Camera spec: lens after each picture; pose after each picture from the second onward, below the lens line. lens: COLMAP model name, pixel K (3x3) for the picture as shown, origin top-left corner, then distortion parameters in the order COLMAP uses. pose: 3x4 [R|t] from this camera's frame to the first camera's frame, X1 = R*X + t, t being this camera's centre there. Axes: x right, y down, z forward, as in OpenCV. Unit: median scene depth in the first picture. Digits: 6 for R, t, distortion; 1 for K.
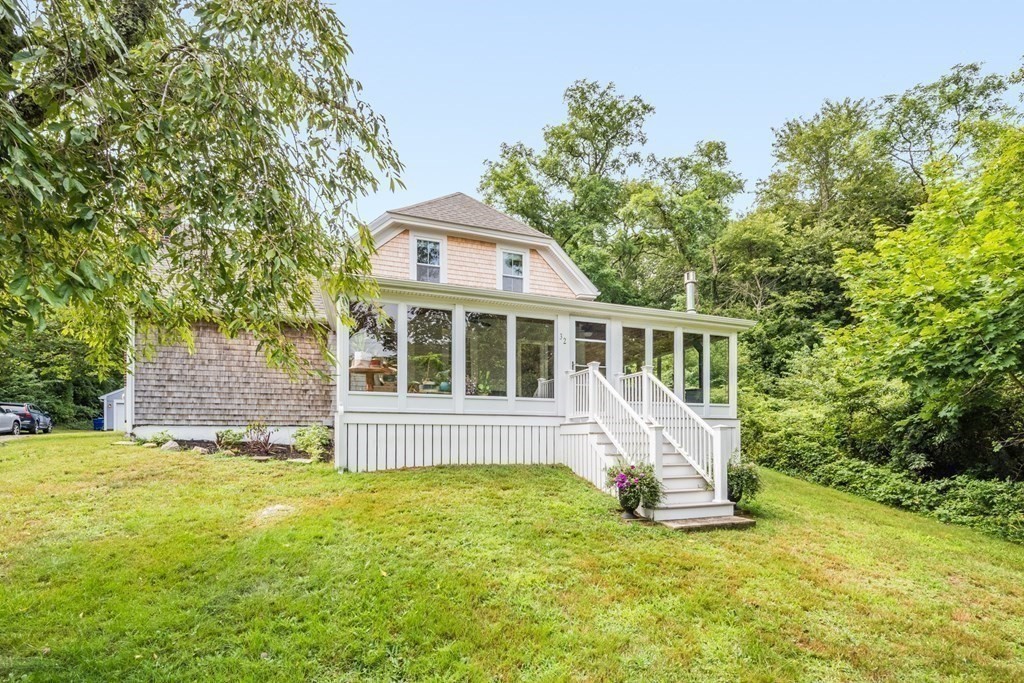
lens RADIAL K [[444.4, 0, 498.4], [0, 444.4, 420.1], [0, 0, 1]] dist [-0.017088, -0.000508]
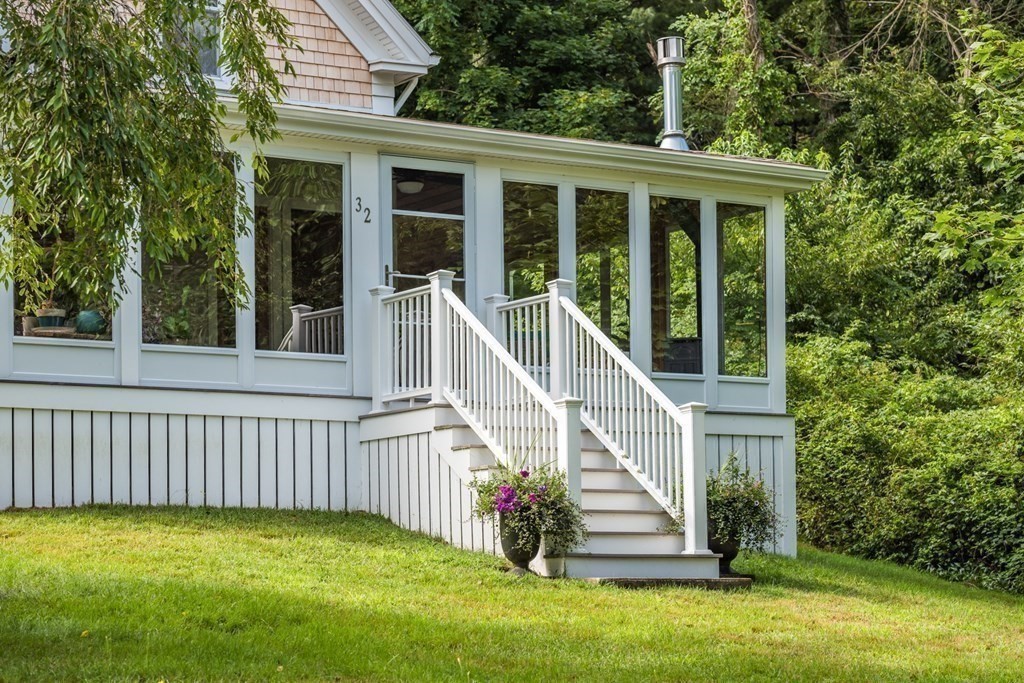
lens RADIAL K [[2956.3, 0, 511.0], [0, 2956.3, 342.9], [0, 0, 1]] dist [0.129351, 0.000000]
pose [[0.962205, 0.012258, 0.272050, -0.429133], [0.009875, 0.996759, -0.079840, 0.146383], [-0.272147, 0.079509, 0.958965, -1.520113]]
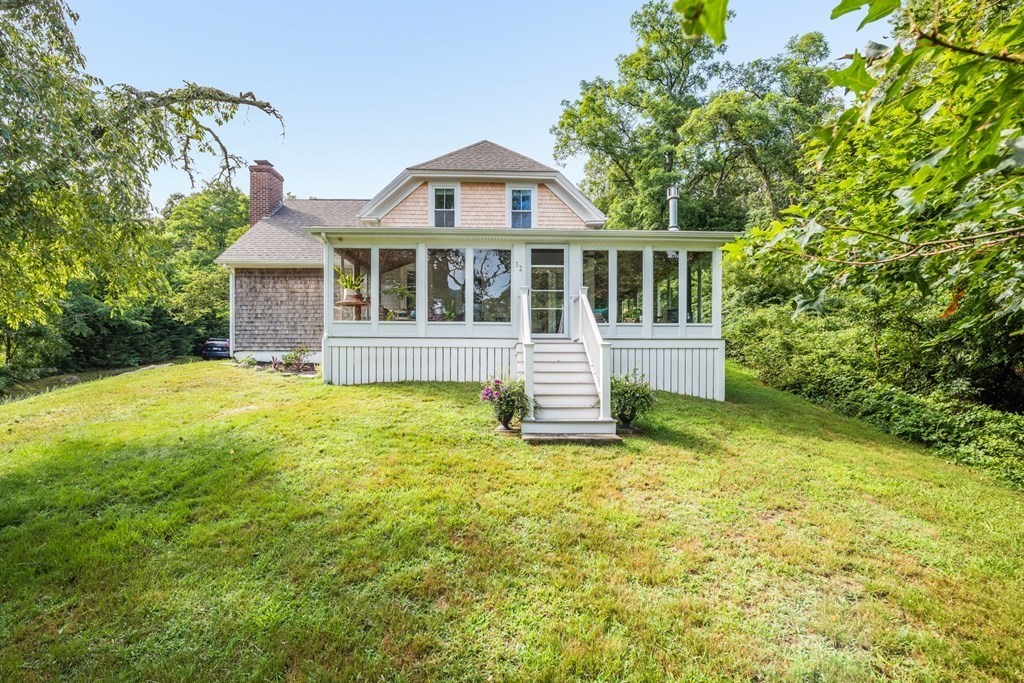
lens RADIAL K [[422.5, 0, 514.7], [0, 422.5, 355.1], [0, 0, 1]] dist [-0.023758, -0.000478]
pose [[0.949804, -0.004966, -0.312806, 0.417616], [0.008010, 0.999932, 0.008444, 0.020816], [0.312742, -0.010526, 0.949780, 0.022360]]
